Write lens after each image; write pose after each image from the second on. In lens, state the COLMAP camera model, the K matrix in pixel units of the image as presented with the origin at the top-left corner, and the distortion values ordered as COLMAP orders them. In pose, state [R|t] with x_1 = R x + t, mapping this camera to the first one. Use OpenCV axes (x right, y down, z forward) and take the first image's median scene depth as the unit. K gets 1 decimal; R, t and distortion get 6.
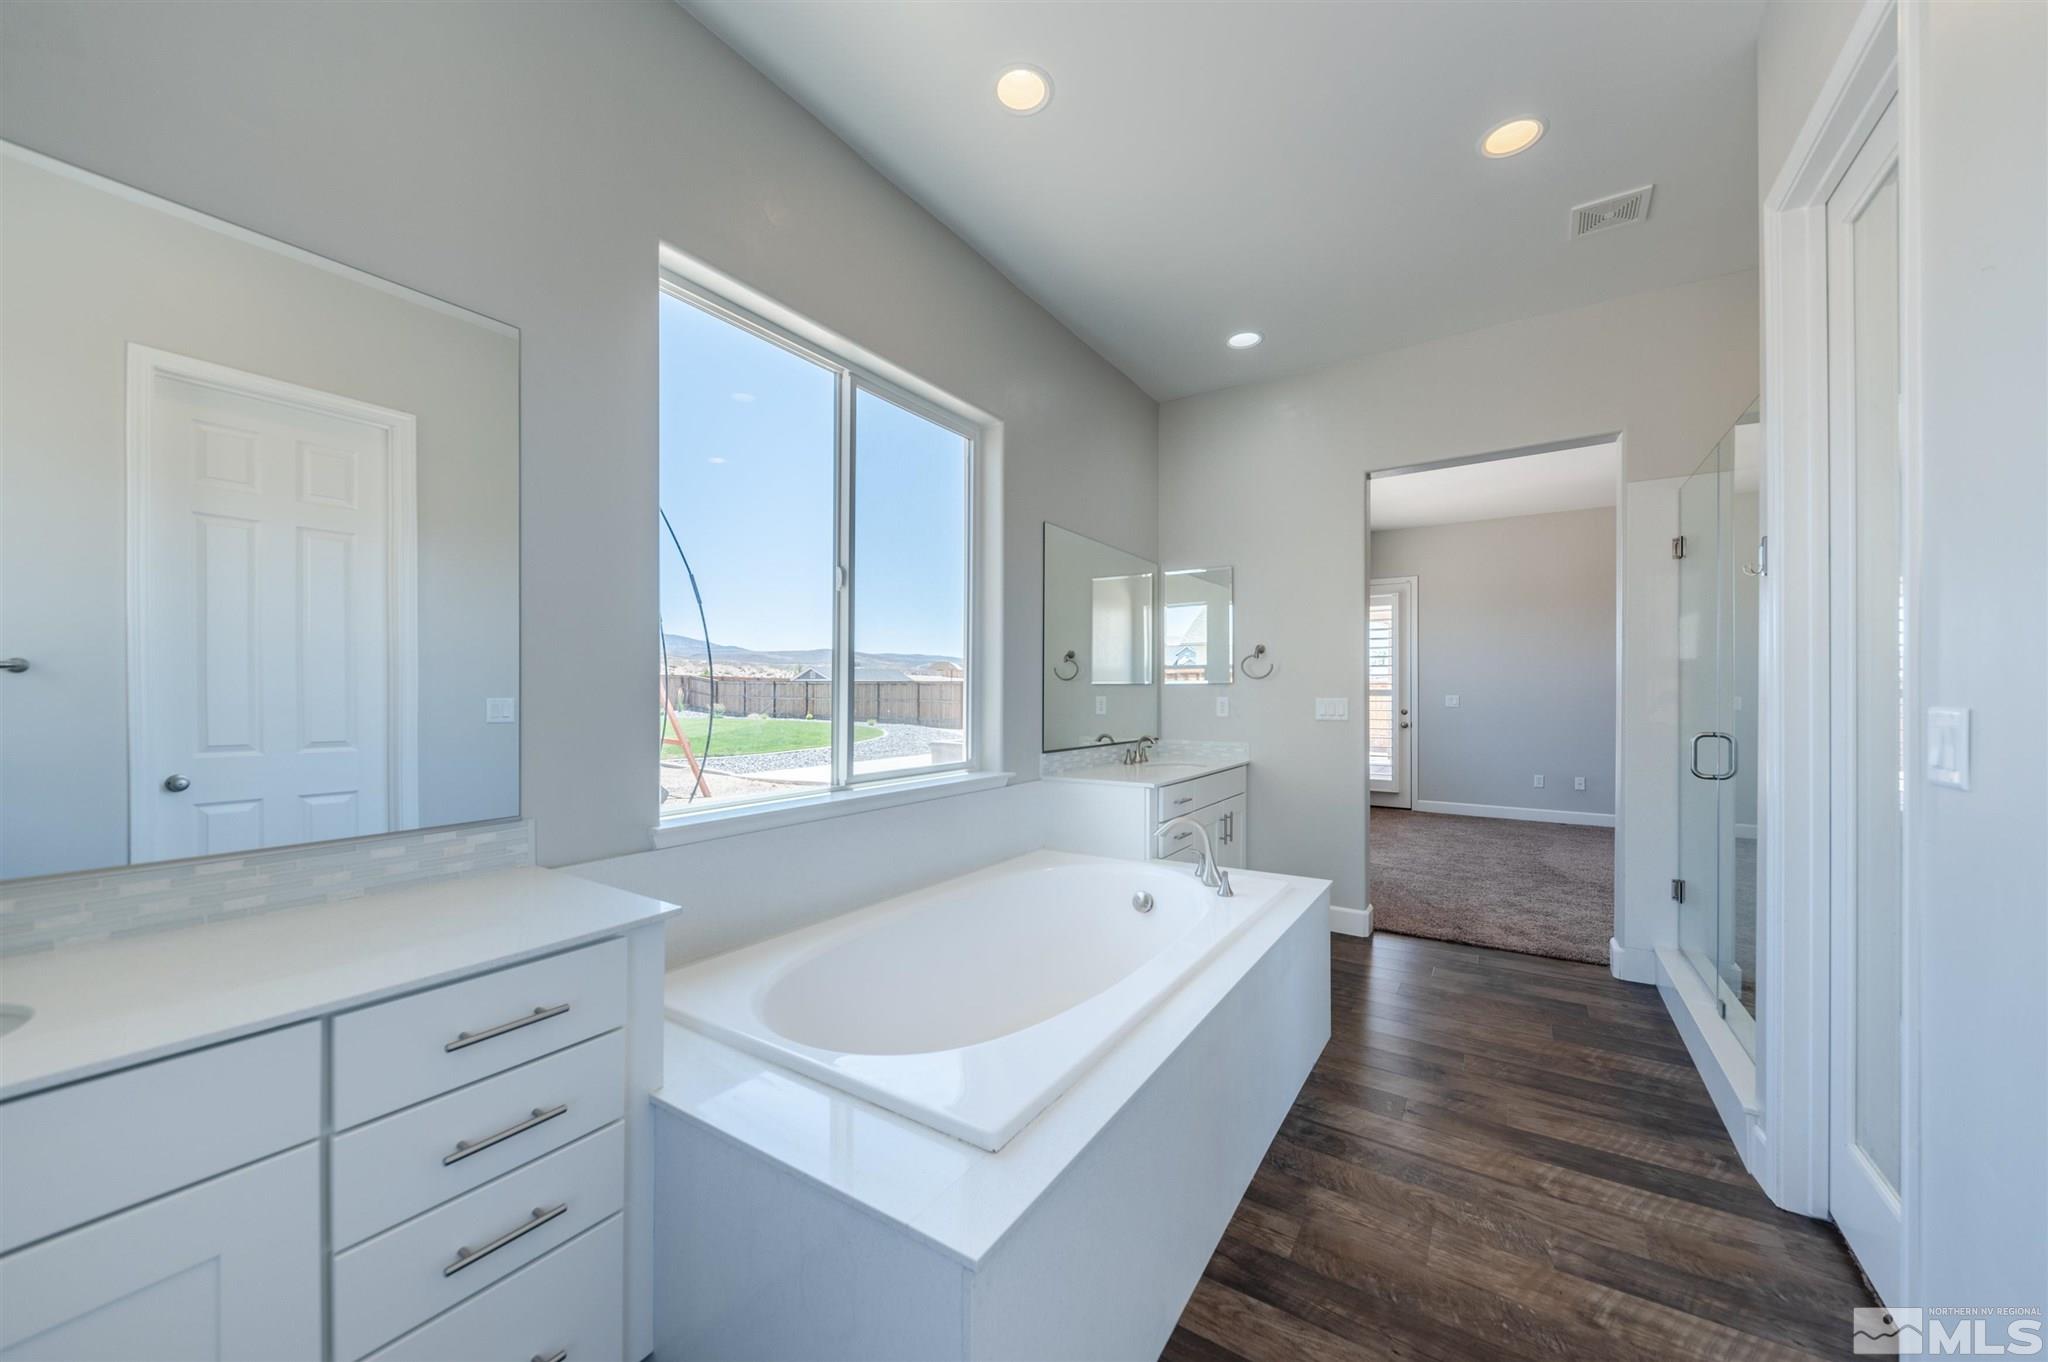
lens RADIAL K [[752.3, 0, 1028.8], [0, 752.3, 691.0], [0, 0, 1]] dist [0.020794, 0.000020]
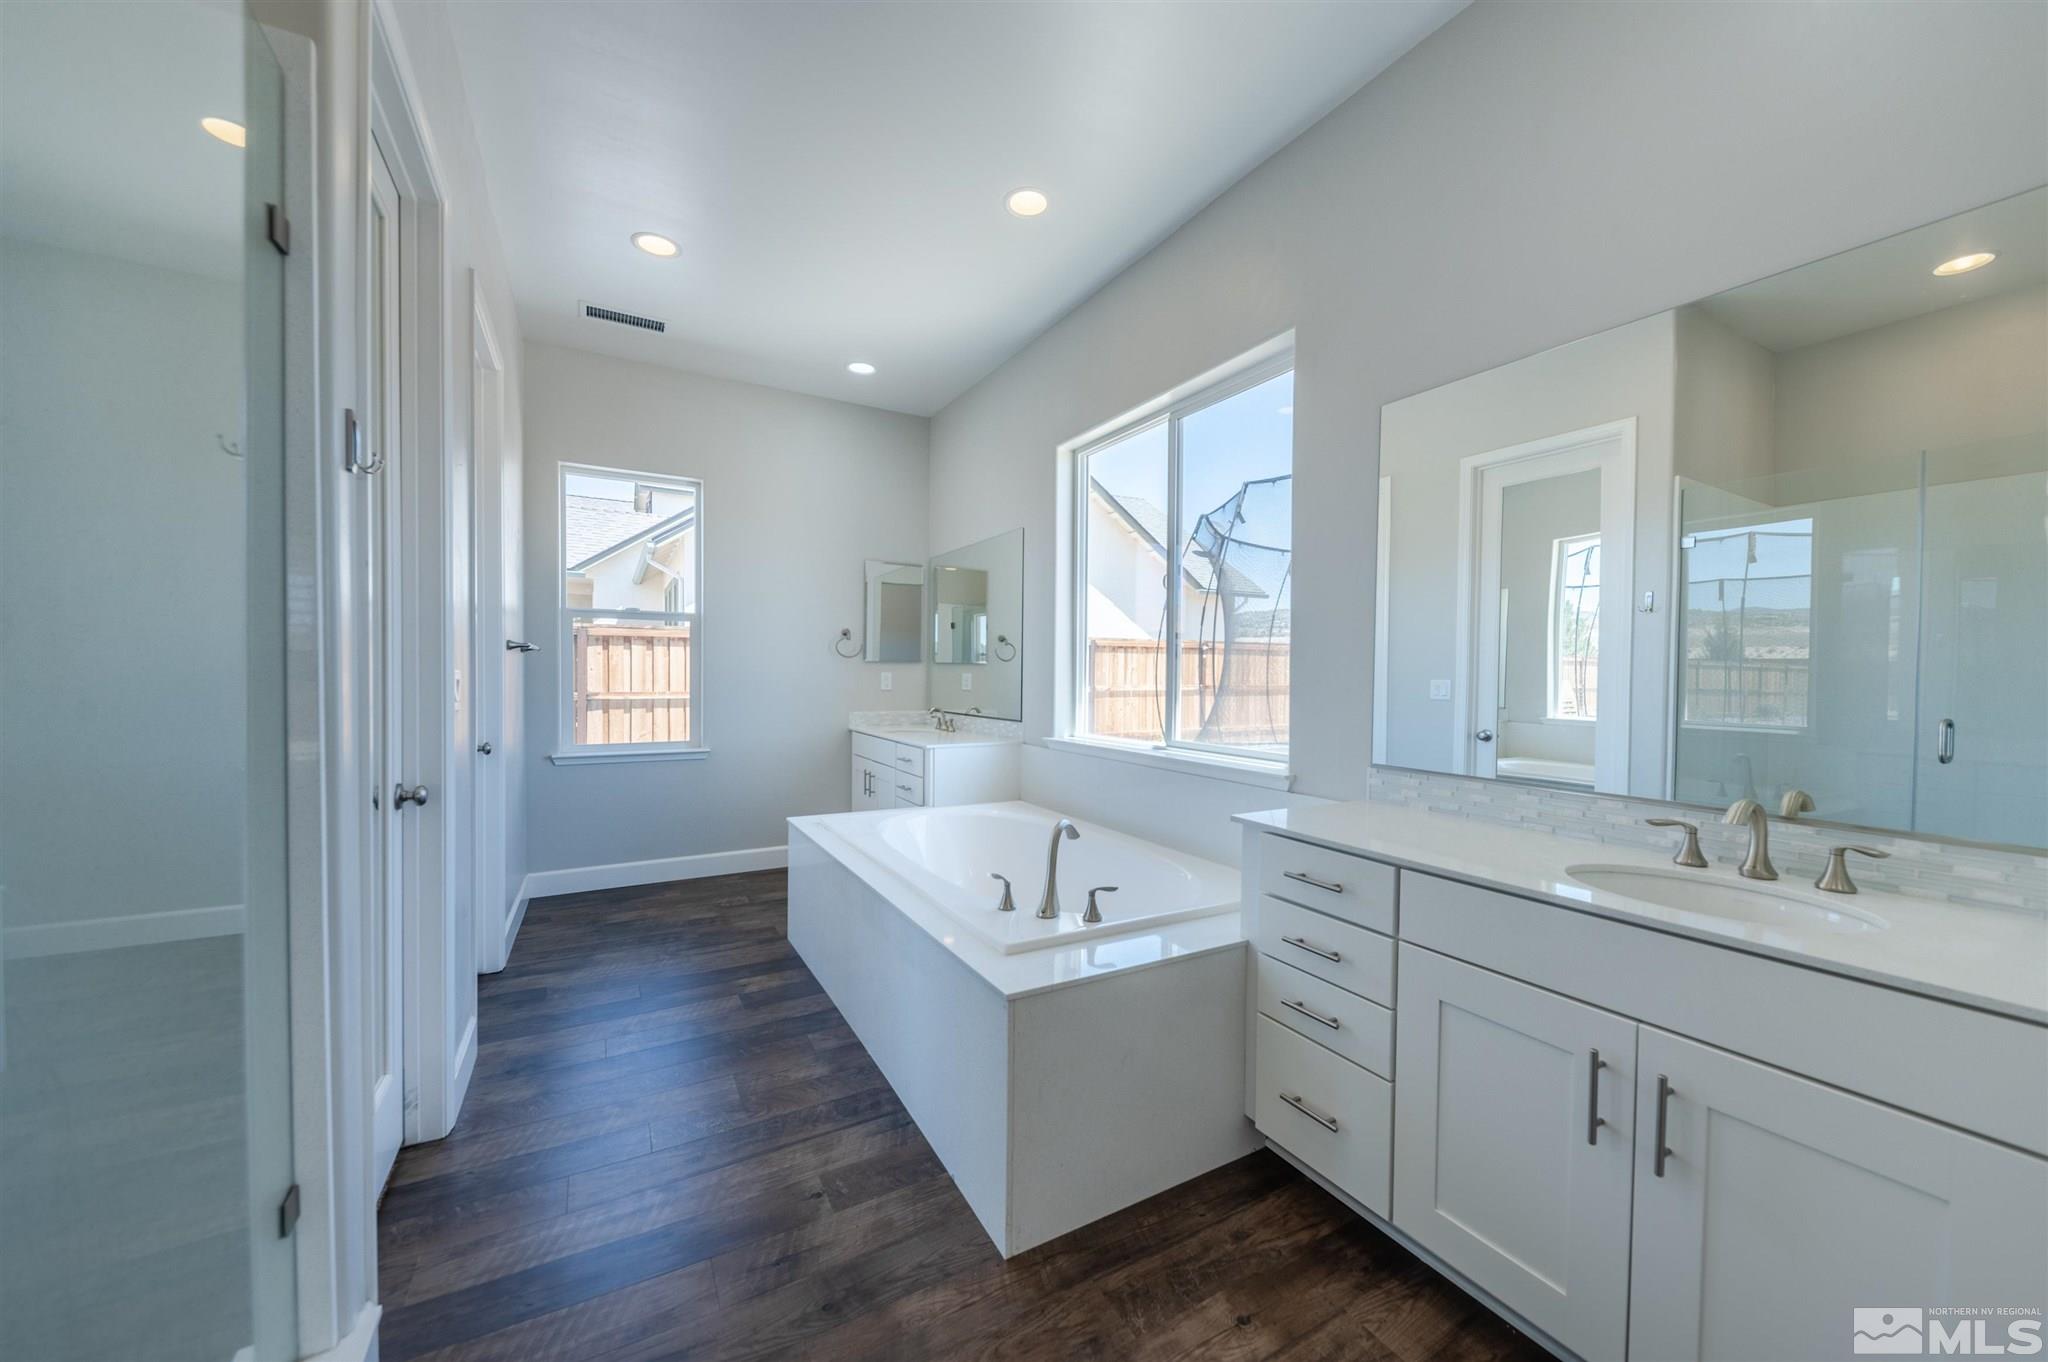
lens RADIAL K [[752.3, 0, 1028.8], [0, 752.3, 691.0], [0, 0, 1]] dist [0.020794, 0.000020]
pose [[-0.468961, 0.014716, -0.883096, 1.163072], [-0.010463, 0.999698, 0.022215, 0.010108], [0.883157, 0.019658, -0.468665, 1.659850]]
